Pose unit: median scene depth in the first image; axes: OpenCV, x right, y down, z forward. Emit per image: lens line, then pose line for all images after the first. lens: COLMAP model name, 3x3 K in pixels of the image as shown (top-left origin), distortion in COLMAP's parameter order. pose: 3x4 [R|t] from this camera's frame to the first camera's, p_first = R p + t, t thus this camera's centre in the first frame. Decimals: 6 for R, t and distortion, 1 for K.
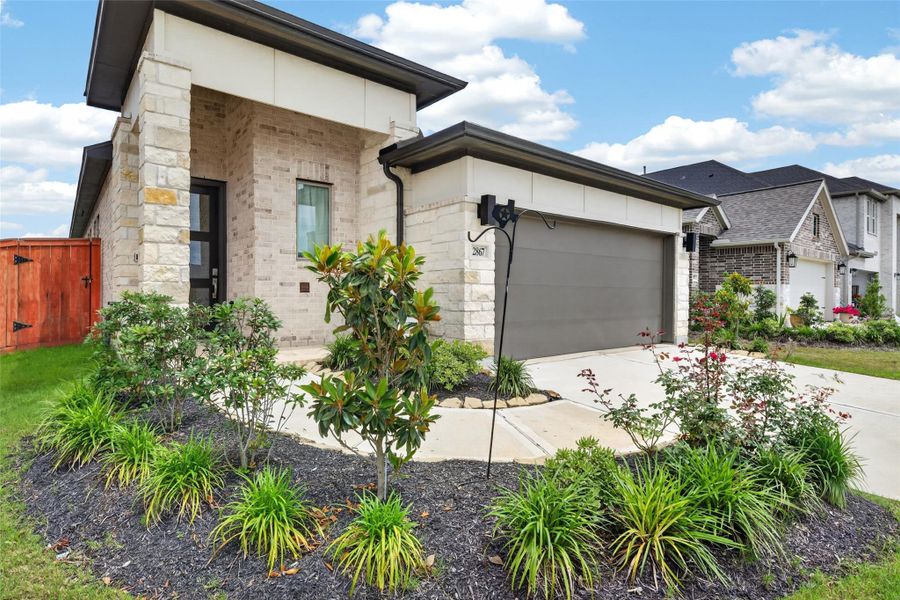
lens RADIAL K [[441.2, 0, 450.0], [0, 441.2, 300.0], [0, 0, 1]] dist [0.000541, 0.000217]
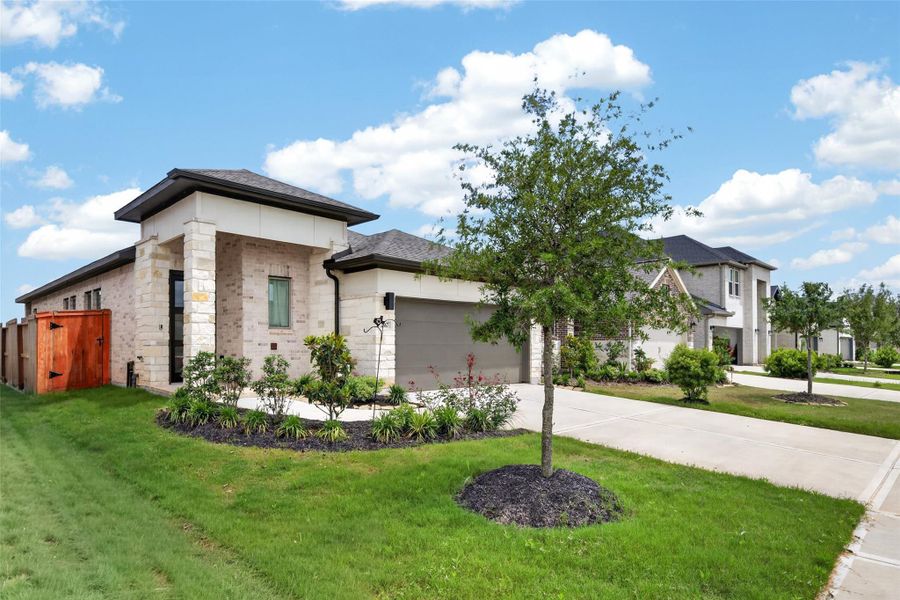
lens RADIAL K [[523.9, 0, 448.7], [0, 523.9, 353.1], [0, 0, 1]] dist [-0.000932, -0.000252]
pose [[0.994900, -0.005021, 0.100739, 0.094335], [0.004883, 0.999987, 0.001618, -0.004914], [-0.100746, -0.001118, 0.994912, -0.895644]]
